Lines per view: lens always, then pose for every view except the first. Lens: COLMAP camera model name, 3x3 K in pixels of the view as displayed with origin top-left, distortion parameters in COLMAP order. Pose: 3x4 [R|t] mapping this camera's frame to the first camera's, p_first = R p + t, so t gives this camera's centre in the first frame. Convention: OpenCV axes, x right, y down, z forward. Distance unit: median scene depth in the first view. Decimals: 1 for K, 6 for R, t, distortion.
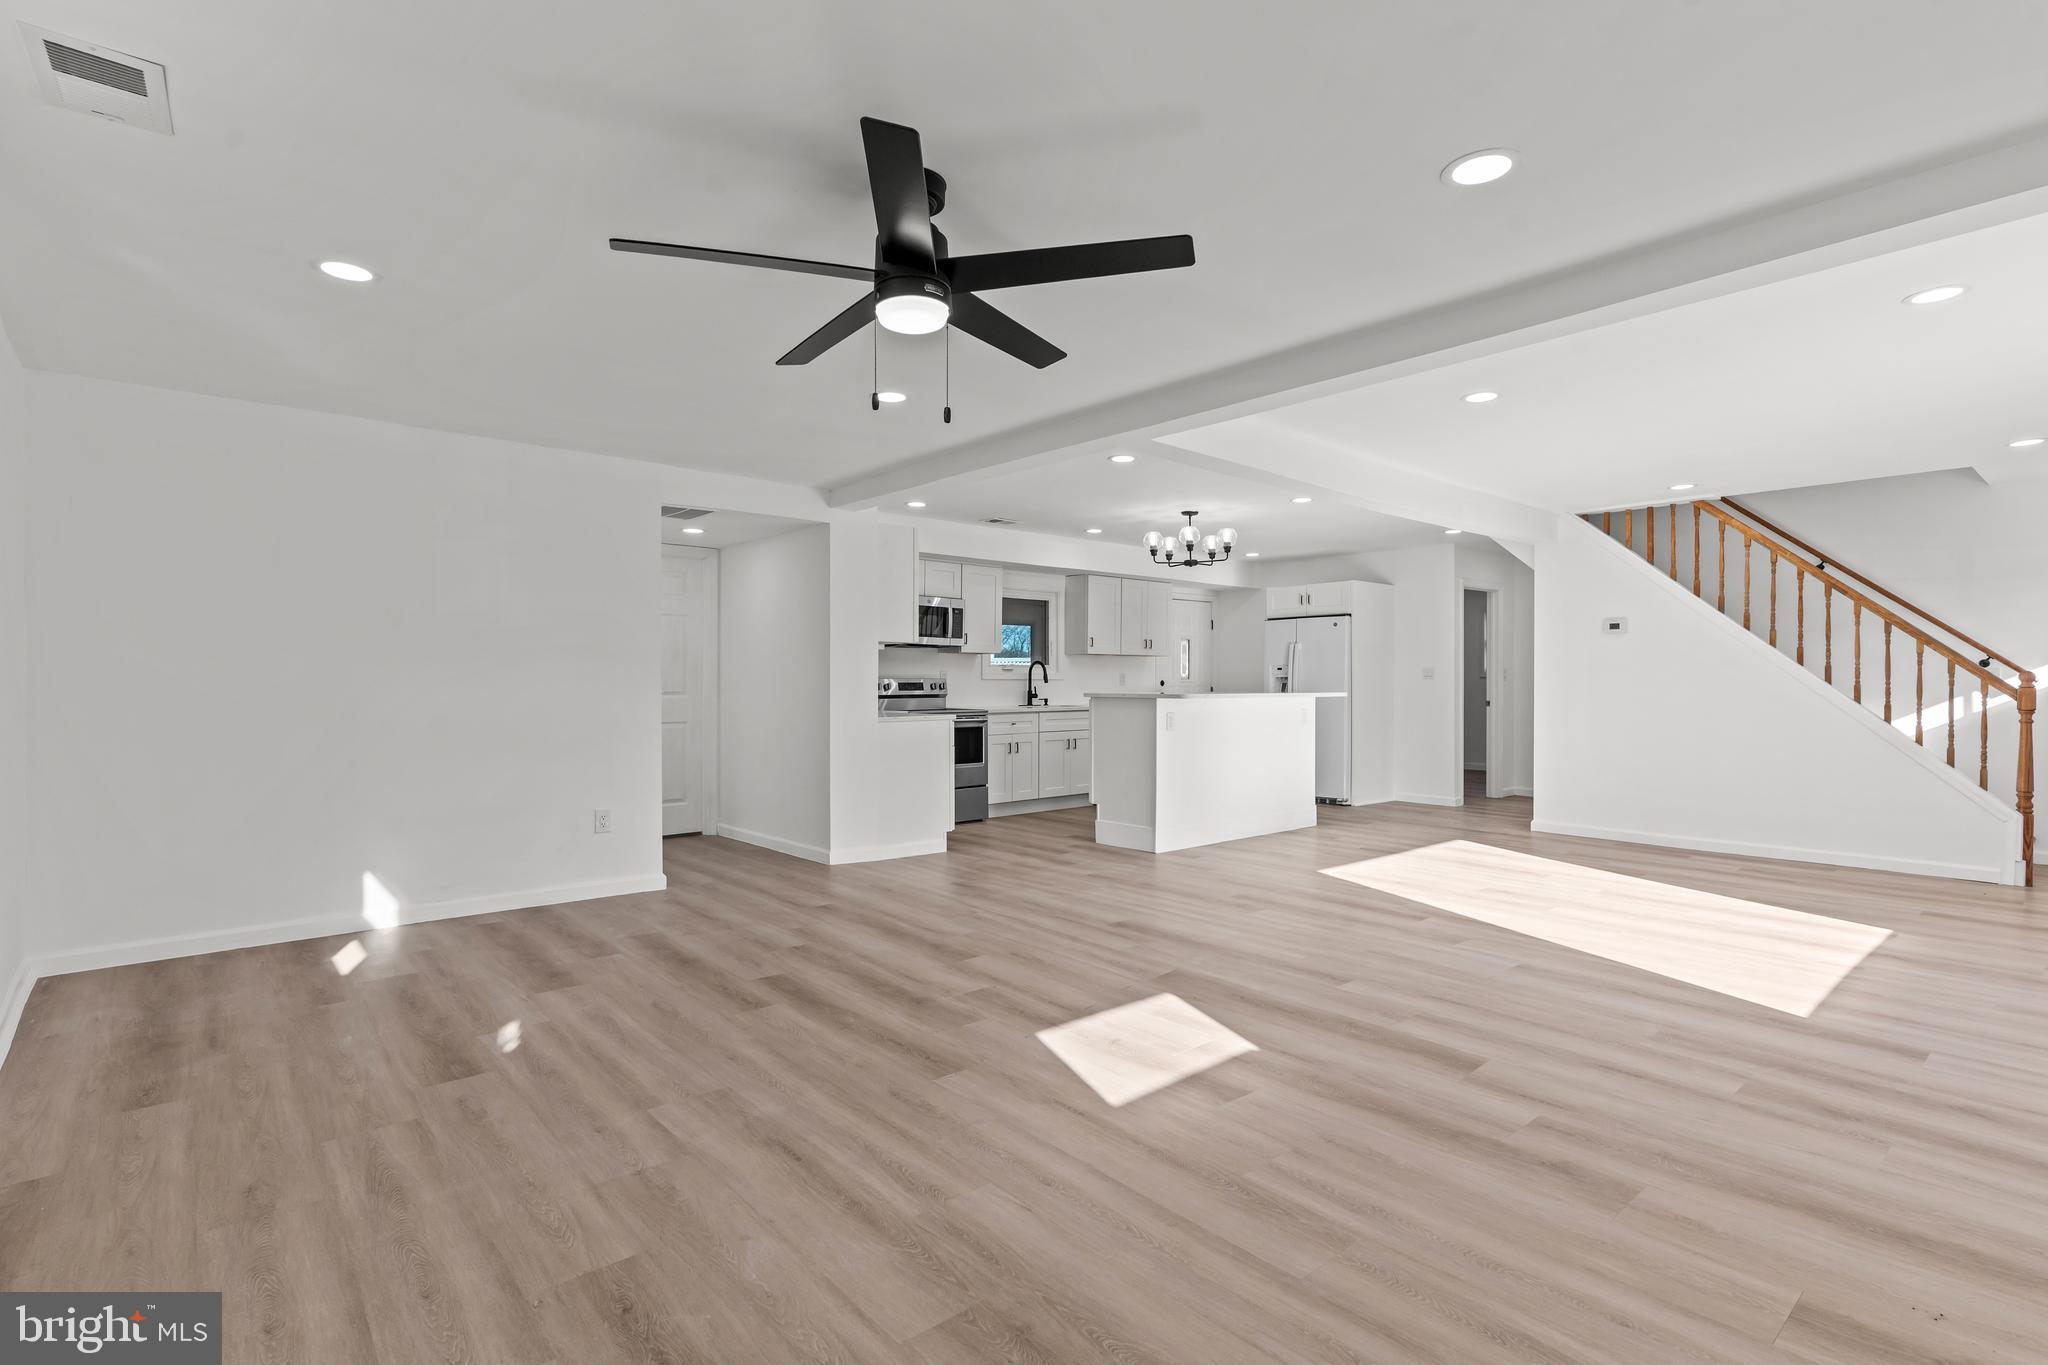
lens RADIAL K [[971.0, 0, 1009.7], [0, 971.0, 680.7], [0, 0, 1]] dist [0.000346, 0.000057]
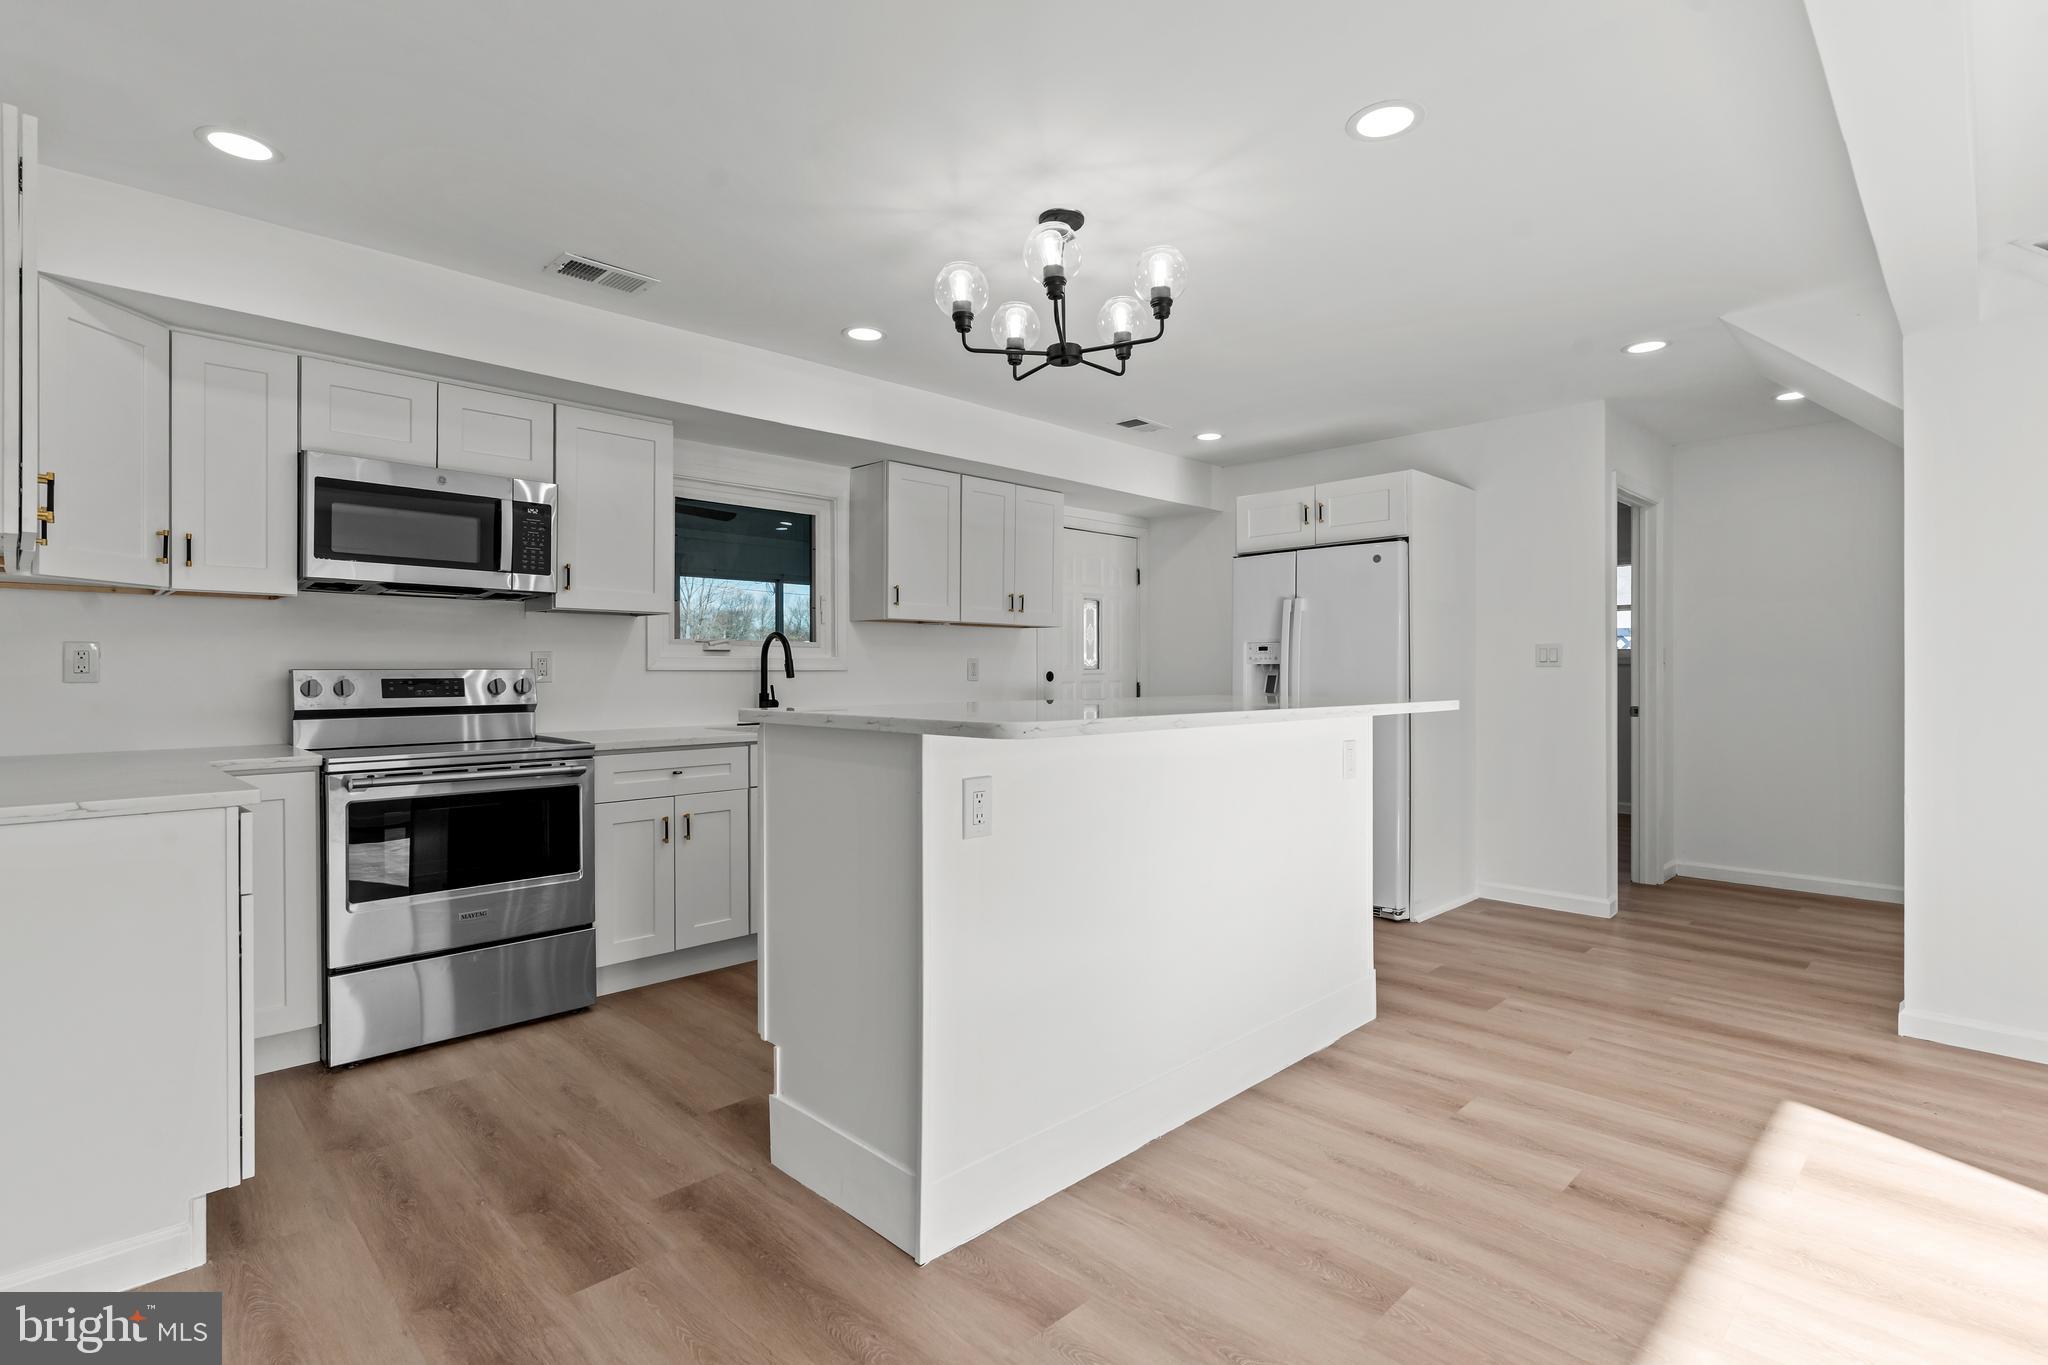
lens RADIAL K [[971.0, 0, 1013.0], [0, 971.0, 677.3], [0, 0, 1]] dist [0.000346, 0.000057]
pose [[0.997939, -0.003330, 0.064082, 0.256263], [0.003000, 0.999982, 0.005243, 0.000053], [-0.064099, -0.005040, 0.997931, 1.131792]]
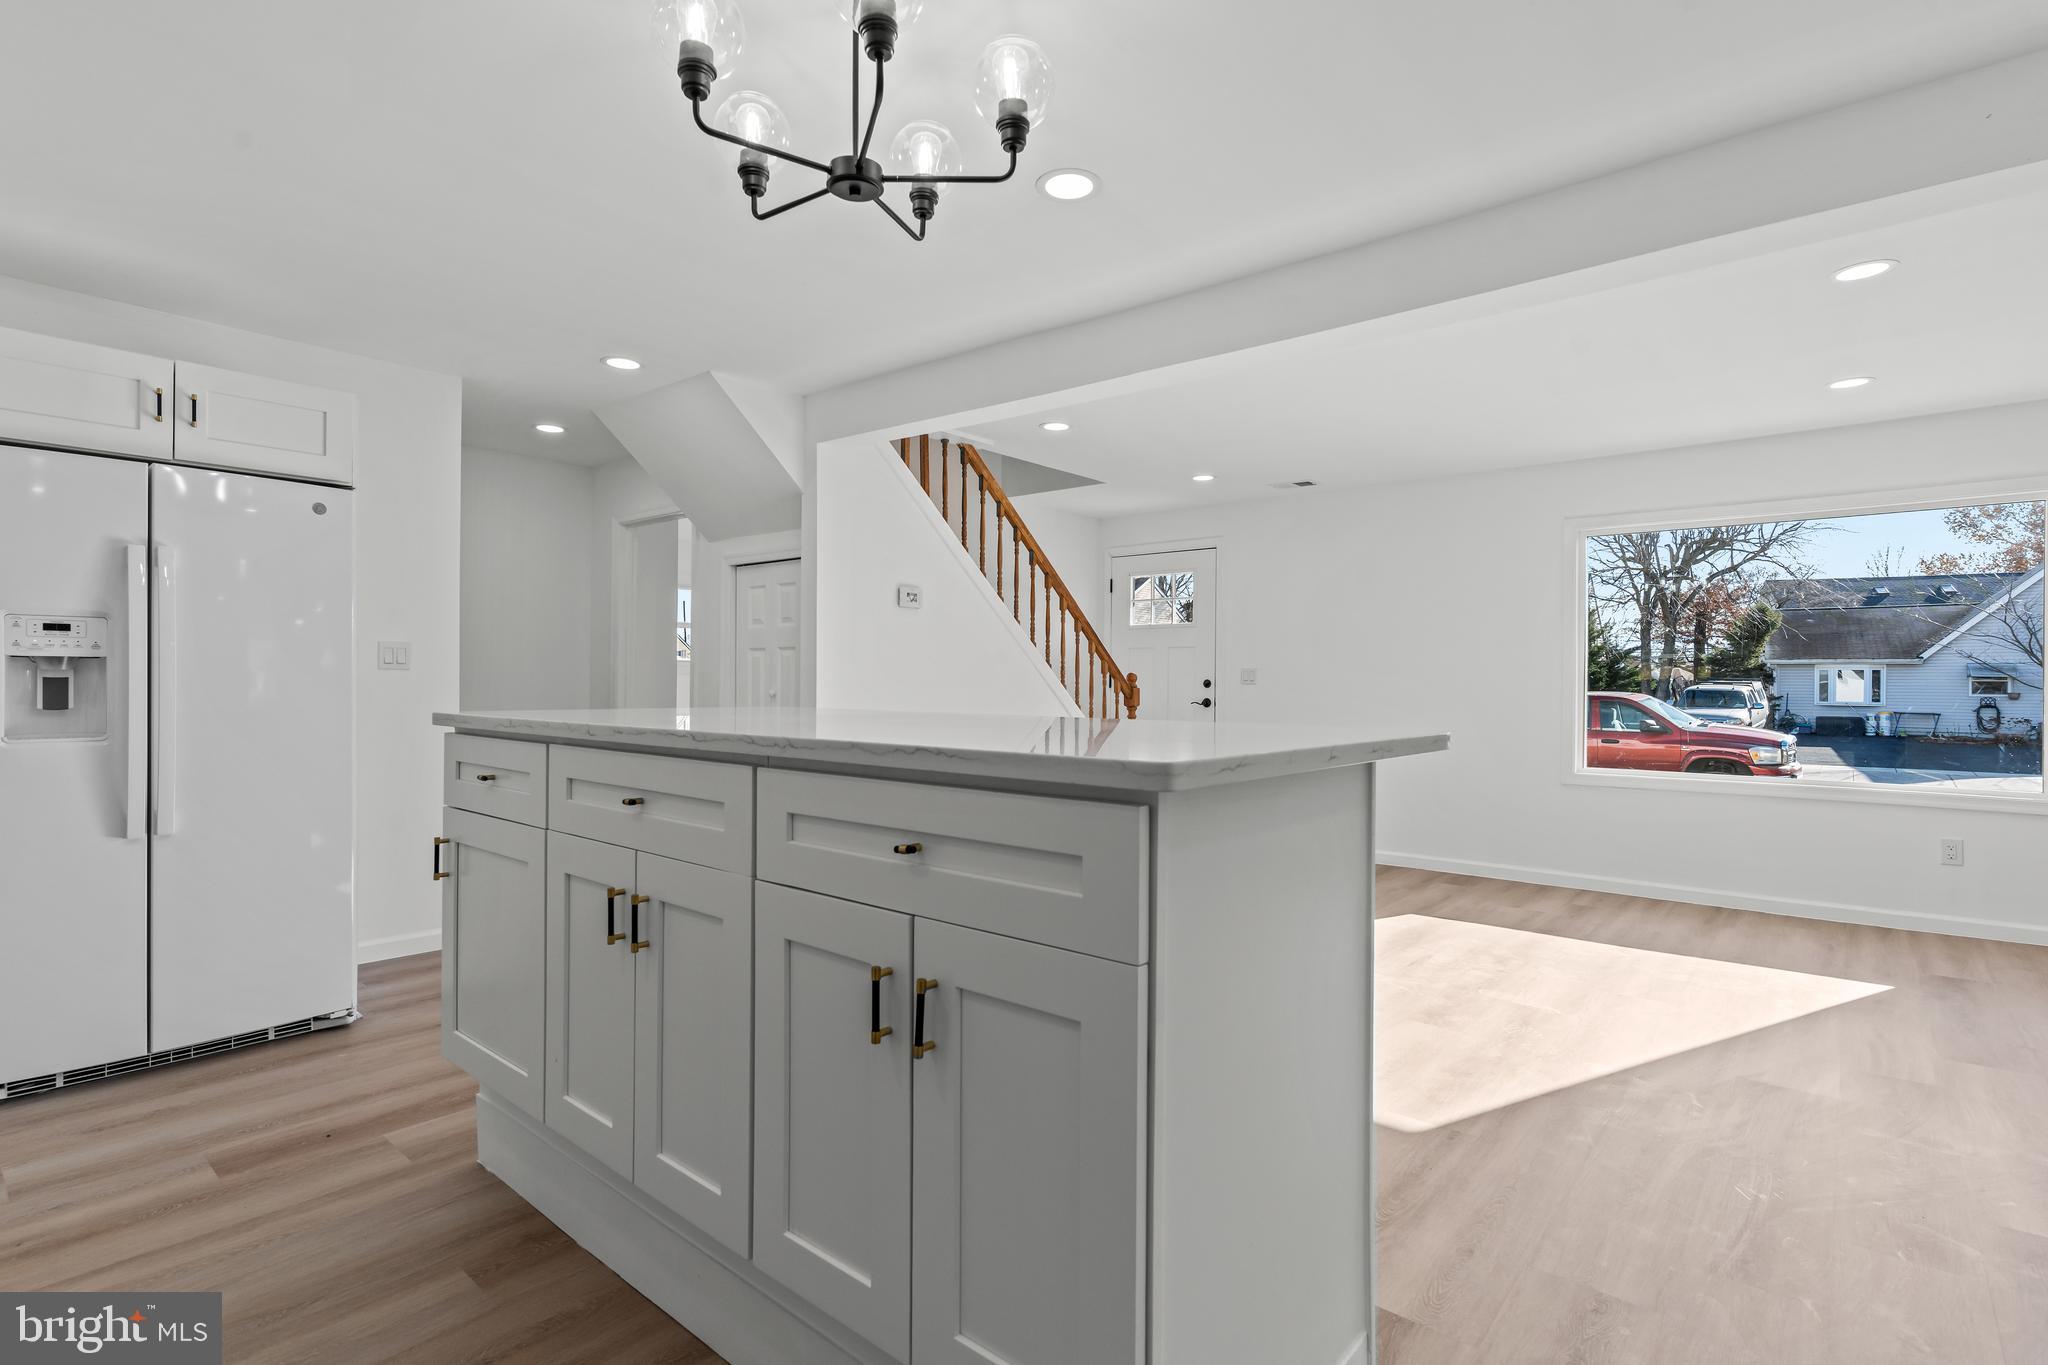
lens RADIAL K [[980.6, 0, 1025.3], [0, 980.6, 677.2], [0, 0, 1]] dist [-0.004706, 0.000079]
pose [[-0.163170, 0.002414, 0.986595, -0.102300], [-0.008558, 0.999956, -0.003862, 0.001790], [-0.986561, -0.009074, -0.163142, 1.789187]]
